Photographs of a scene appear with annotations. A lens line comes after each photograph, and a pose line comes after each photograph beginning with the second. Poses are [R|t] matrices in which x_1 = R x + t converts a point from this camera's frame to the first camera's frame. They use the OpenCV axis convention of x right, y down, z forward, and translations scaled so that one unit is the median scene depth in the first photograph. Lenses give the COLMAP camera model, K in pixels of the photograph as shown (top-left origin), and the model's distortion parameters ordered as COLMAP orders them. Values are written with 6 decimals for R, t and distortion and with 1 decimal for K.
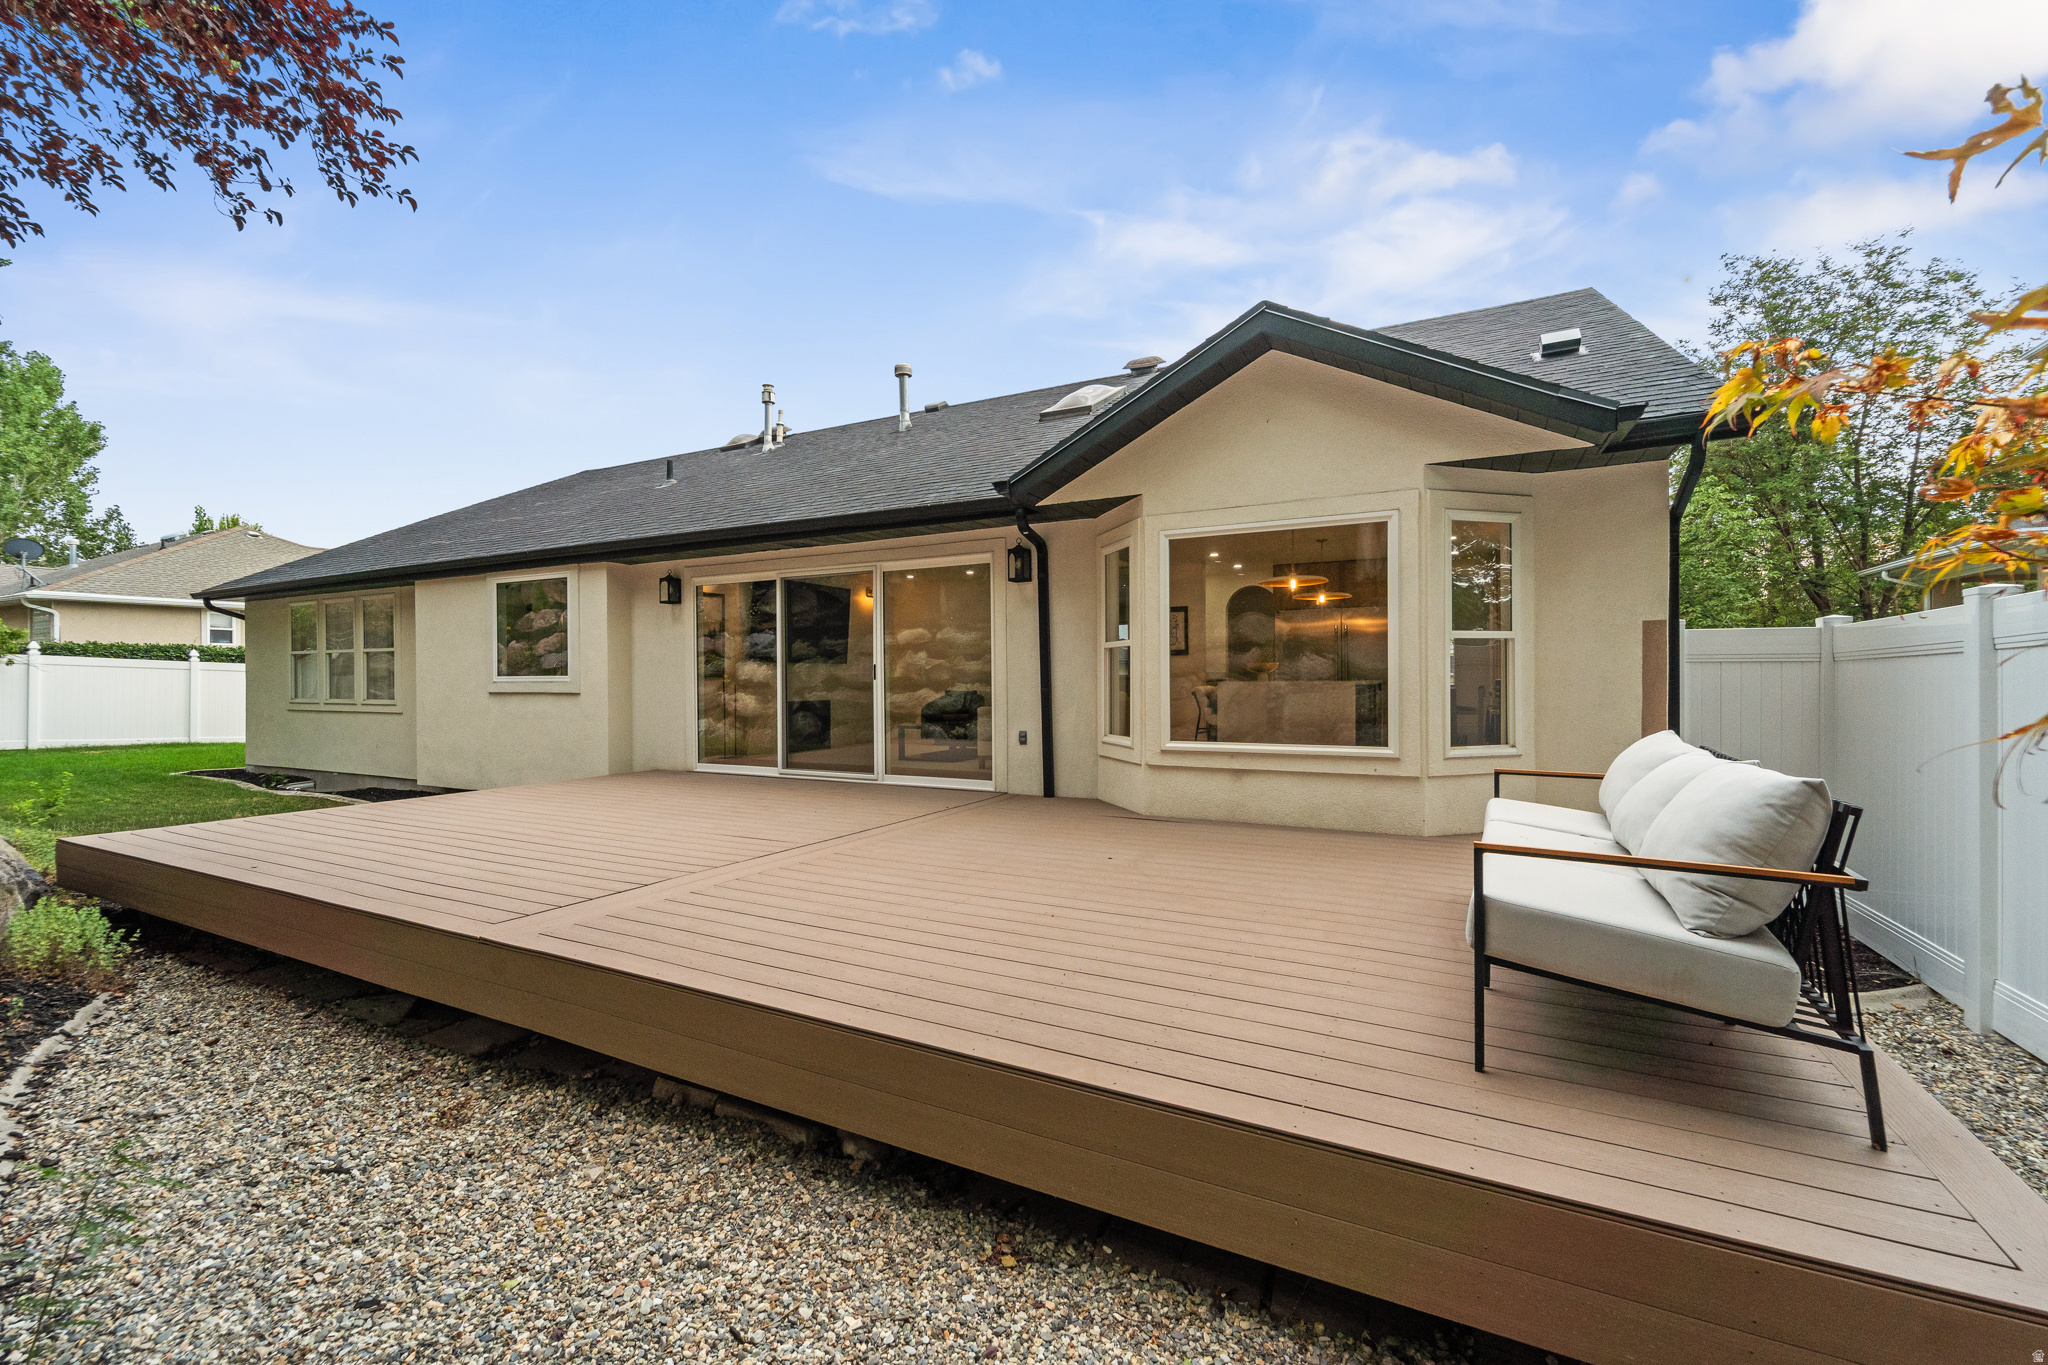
lens RADIAL K [[855.0, 0, 1022.8], [0, 855.0, 686.3], [0, 0, 1]] dist [-0.000657, 0.000050]
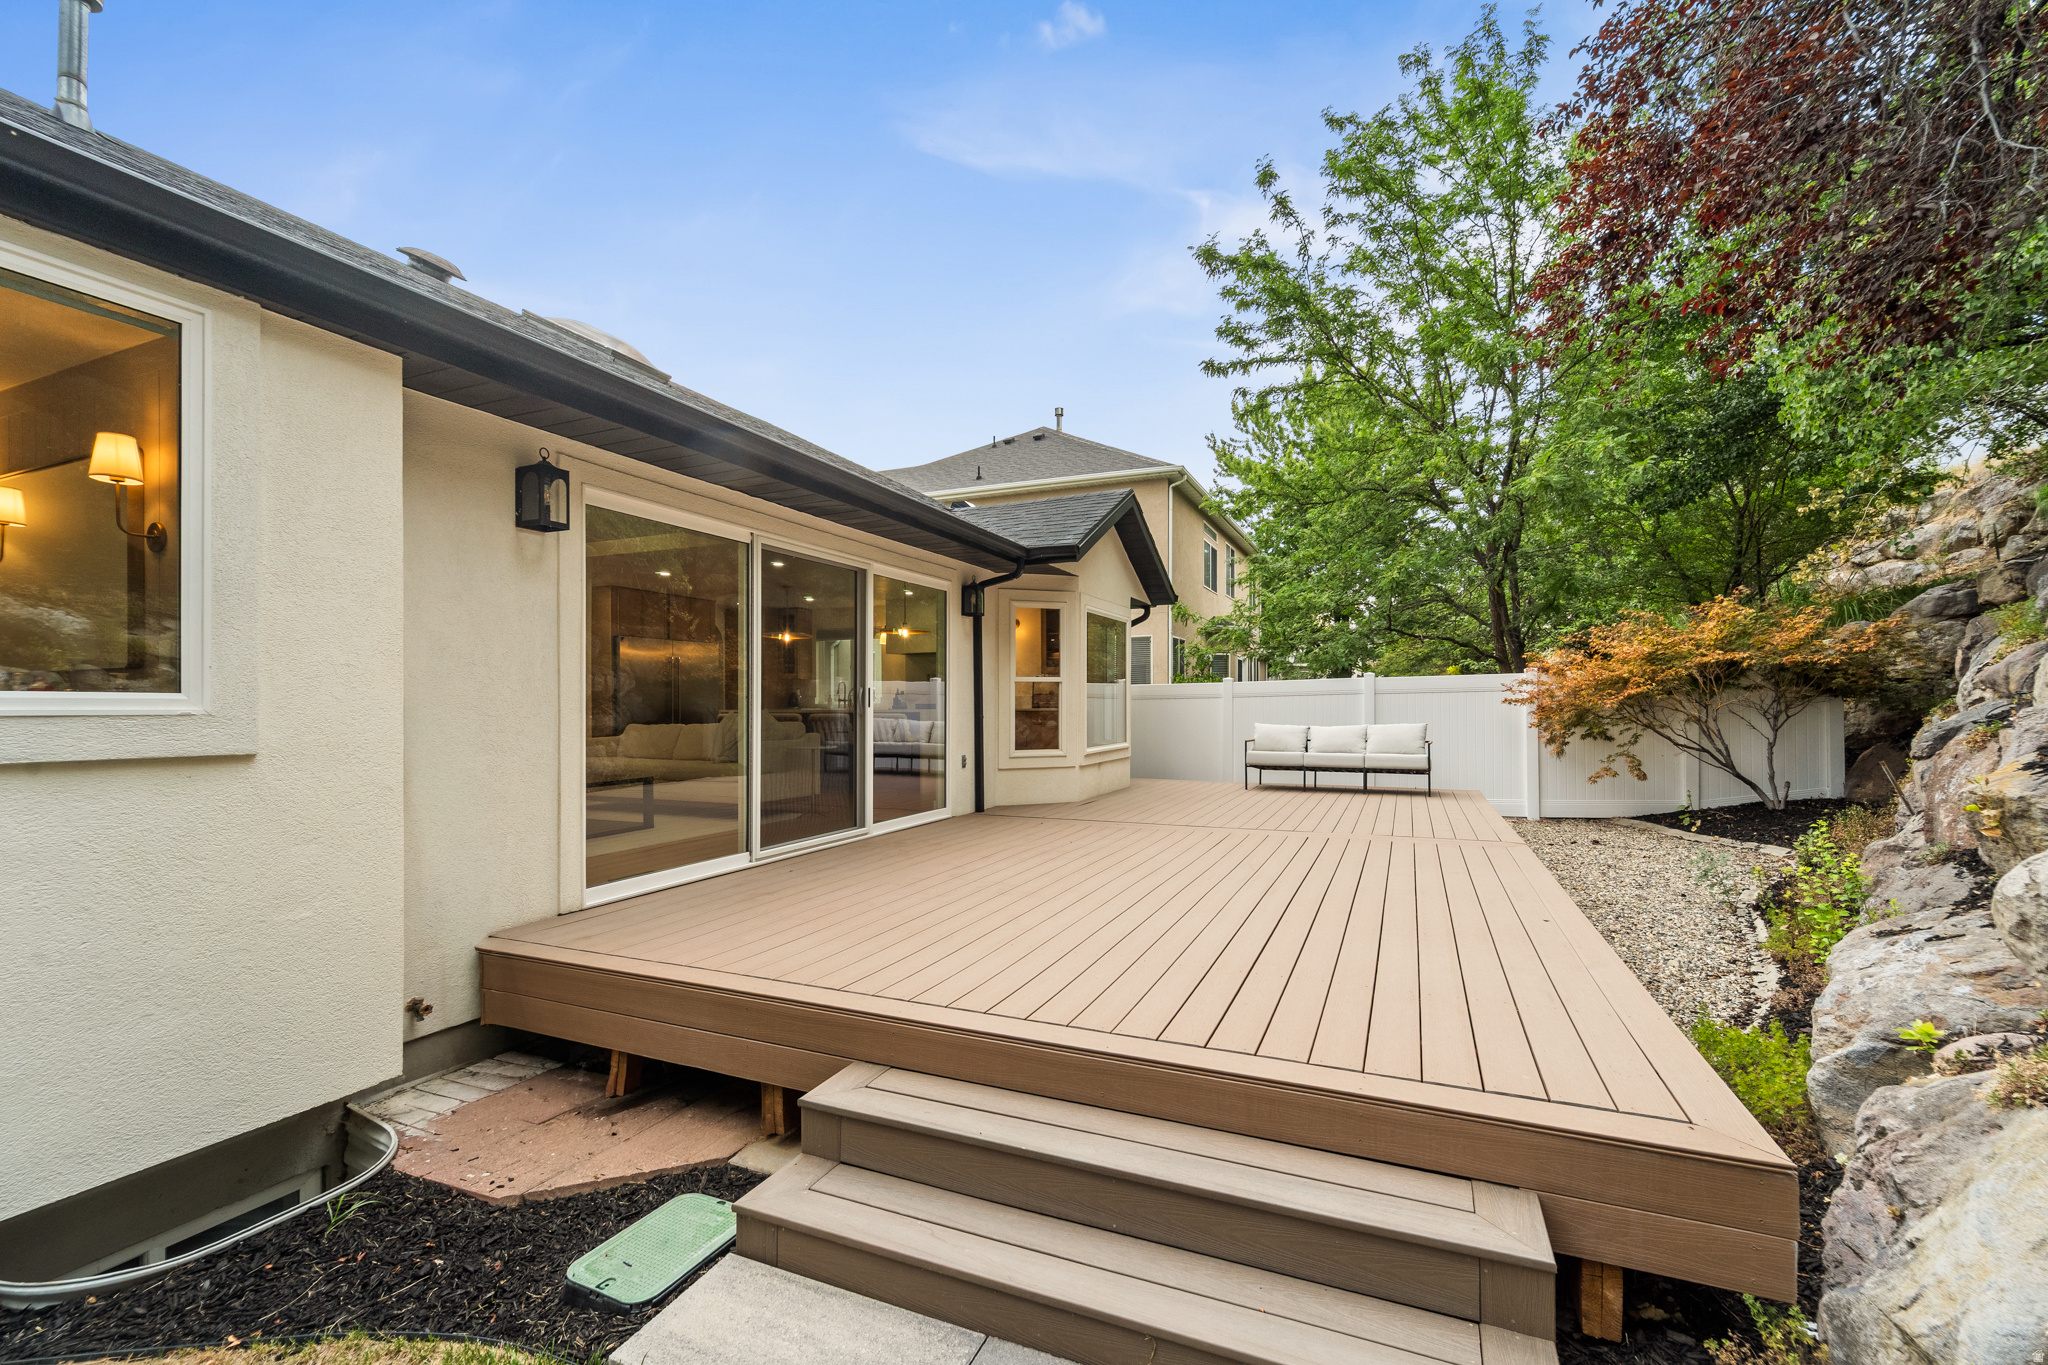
lens RADIAL K [[855.0, 0, 1031.2], [0, 855.0, 701.1], [0, 0, 1]] dist [-0.000657, 0.000050]
pose [[-0.071399, 0.006724, 0.997425, -0.996872], [0.005486, 0.999965, -0.006348, -0.007675], [-0.997433, 0.005018, -0.071434, 0.922461]]
